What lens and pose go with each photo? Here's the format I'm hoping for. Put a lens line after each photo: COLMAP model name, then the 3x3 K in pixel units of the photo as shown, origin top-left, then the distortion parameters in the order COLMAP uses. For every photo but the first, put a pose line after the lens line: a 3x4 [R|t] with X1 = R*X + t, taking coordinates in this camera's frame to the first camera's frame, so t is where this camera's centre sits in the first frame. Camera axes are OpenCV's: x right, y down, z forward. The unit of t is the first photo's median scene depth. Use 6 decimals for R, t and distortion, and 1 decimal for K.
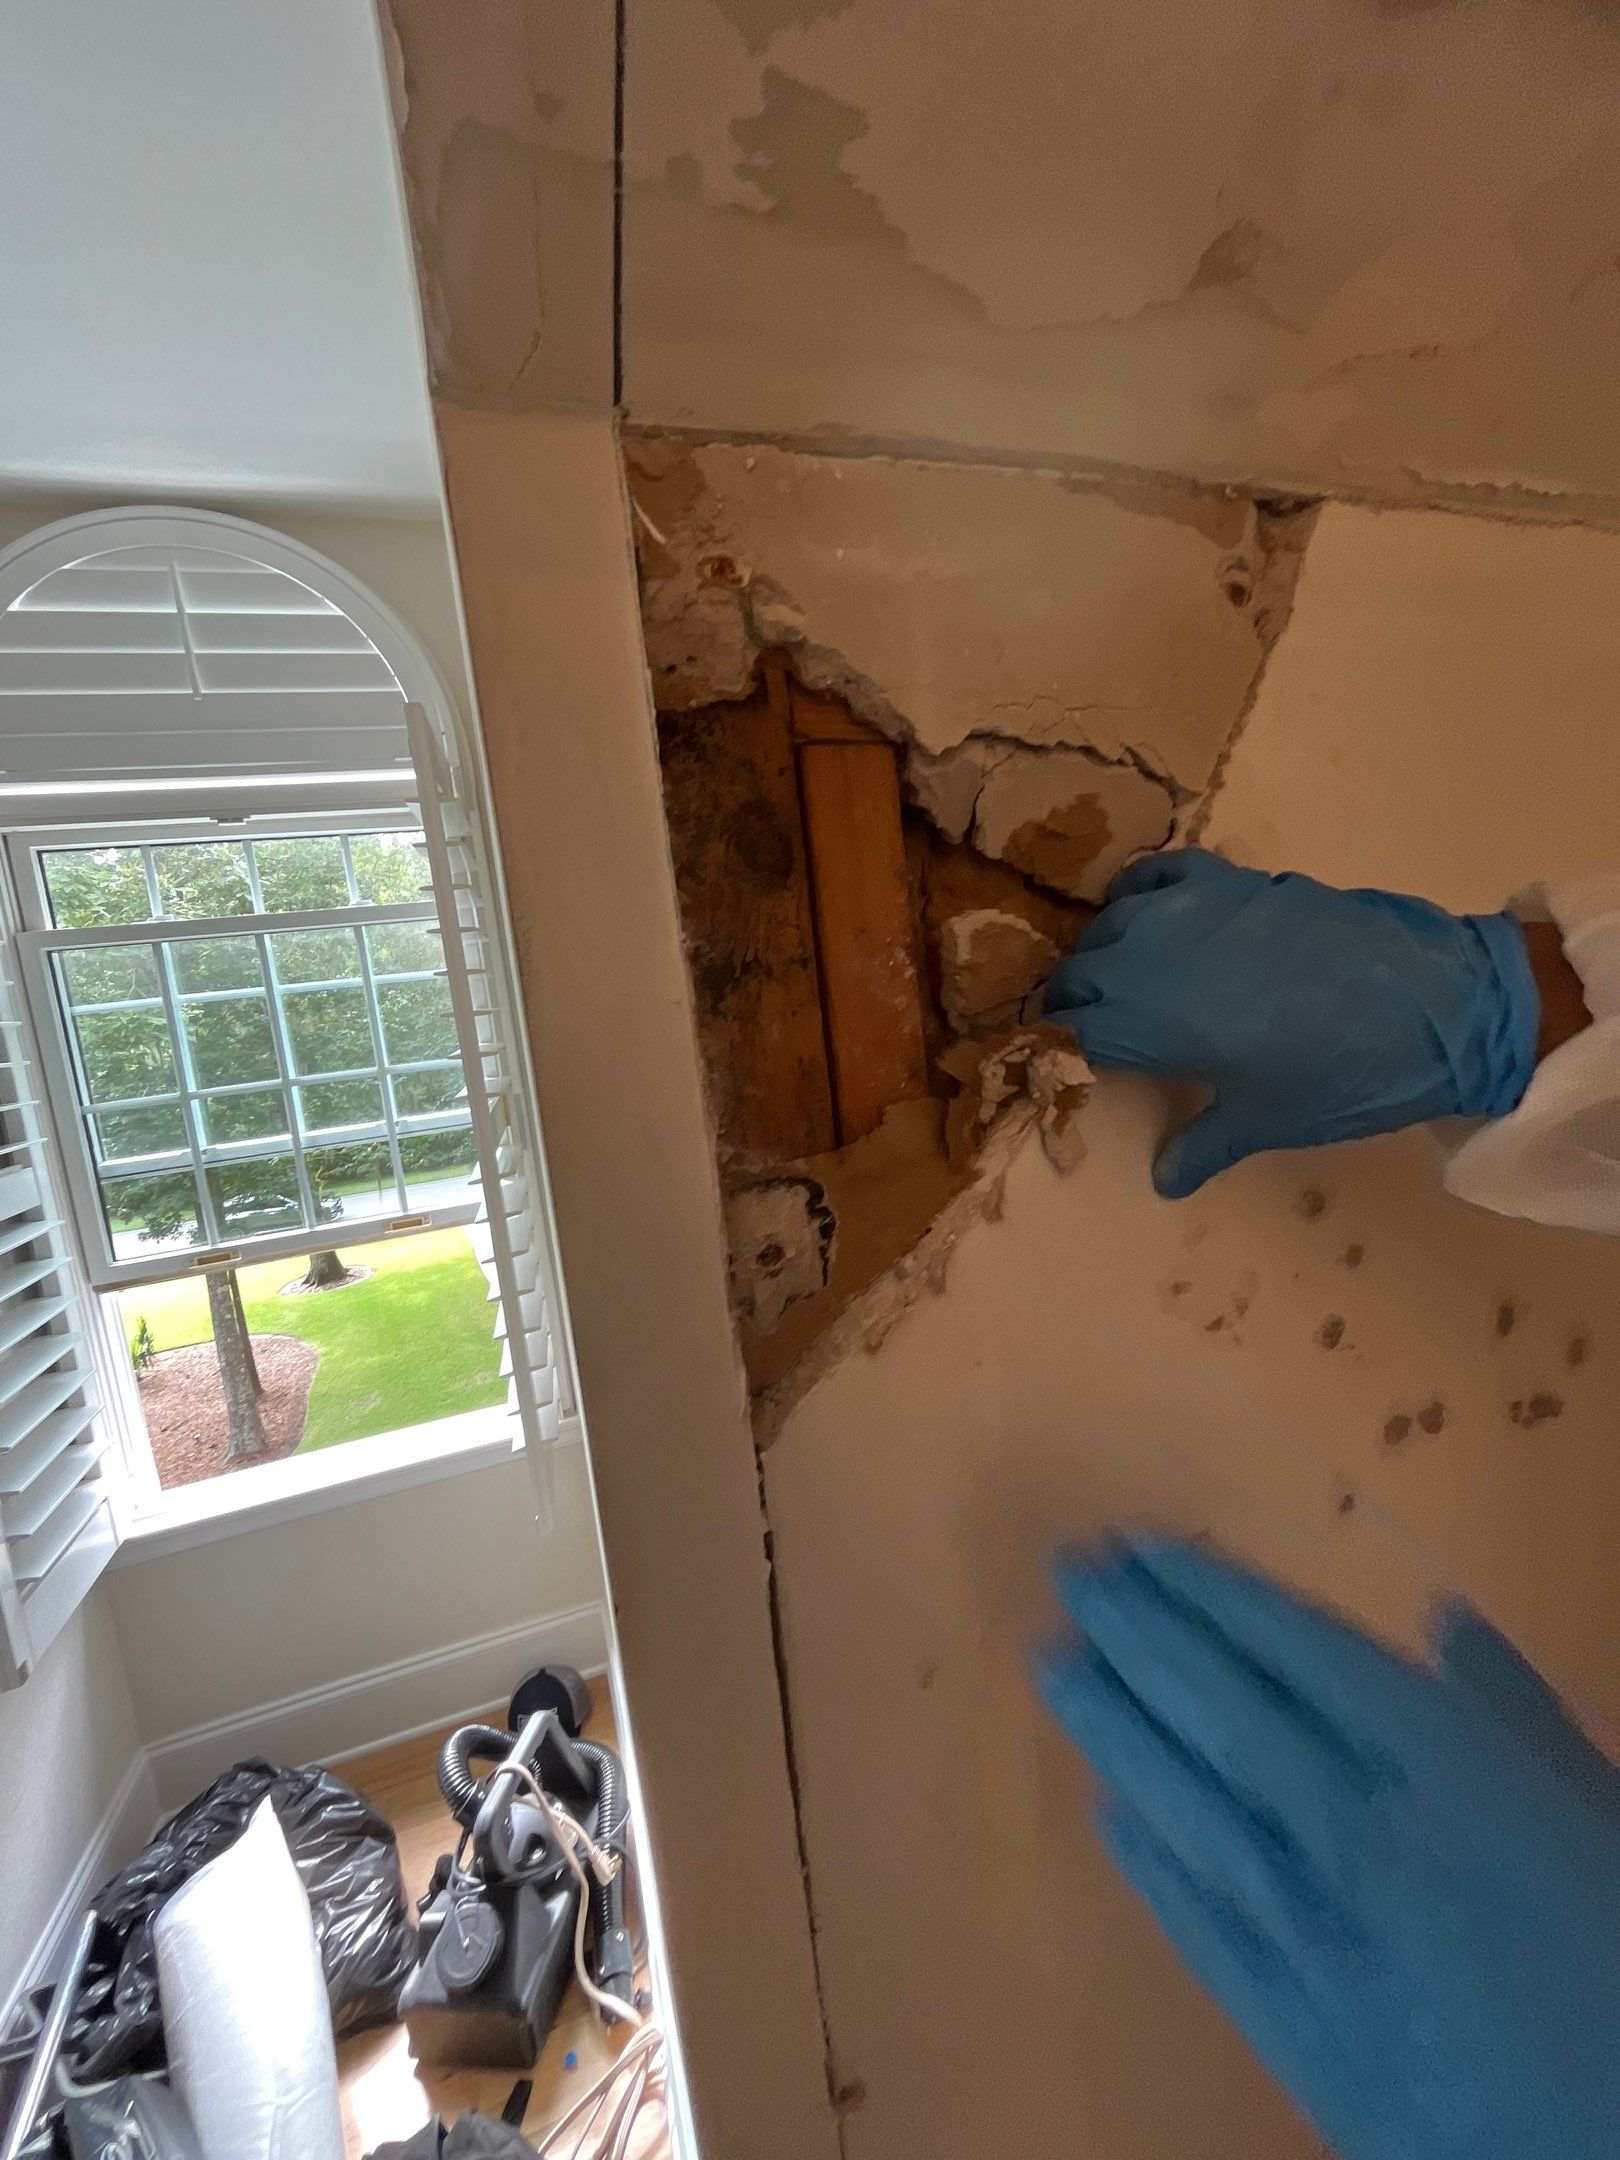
lens RADIAL K [[873.7, 0, 821.8], [0, 873.7, 1076.6], [0, 0, 1]] dist [-0.000617, 0.000954]
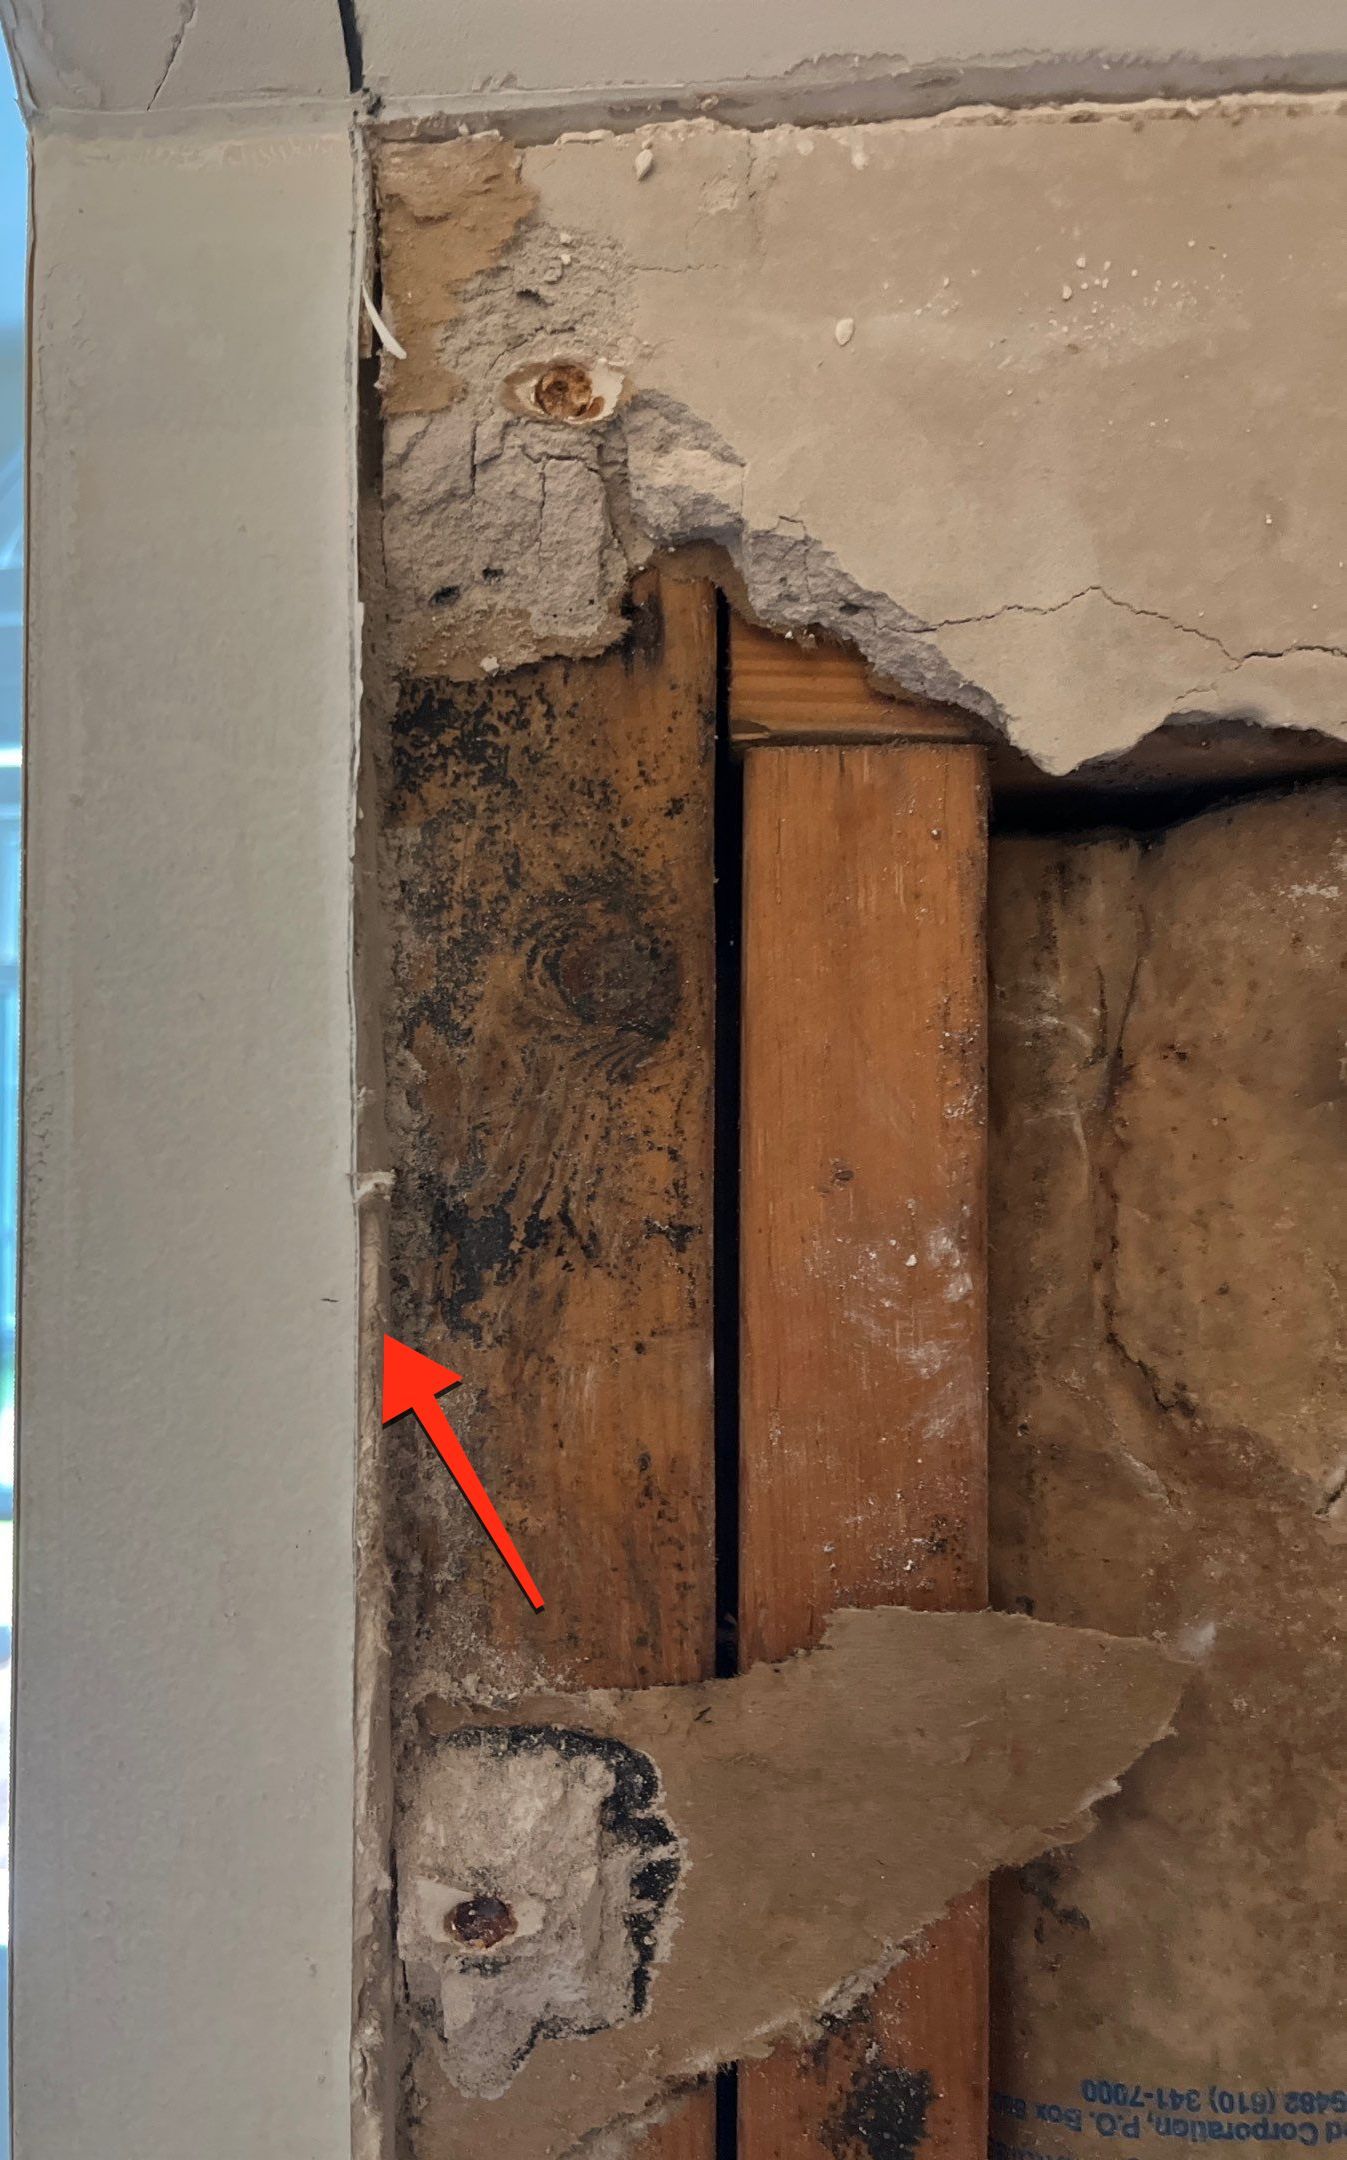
lens RADIAL K [[1617.1, 0, 673.7], [0, 1617.1, 1083.0], [0, 0, 1]] dist [0.005374, -0.002972]
pose [[0.895894, 0.107671, -0.431024, 0.328799], [-0.154055, 0.985281, -0.074080, -0.152356], [0.416704, 0.132769, 0.899294, 0.283098]]
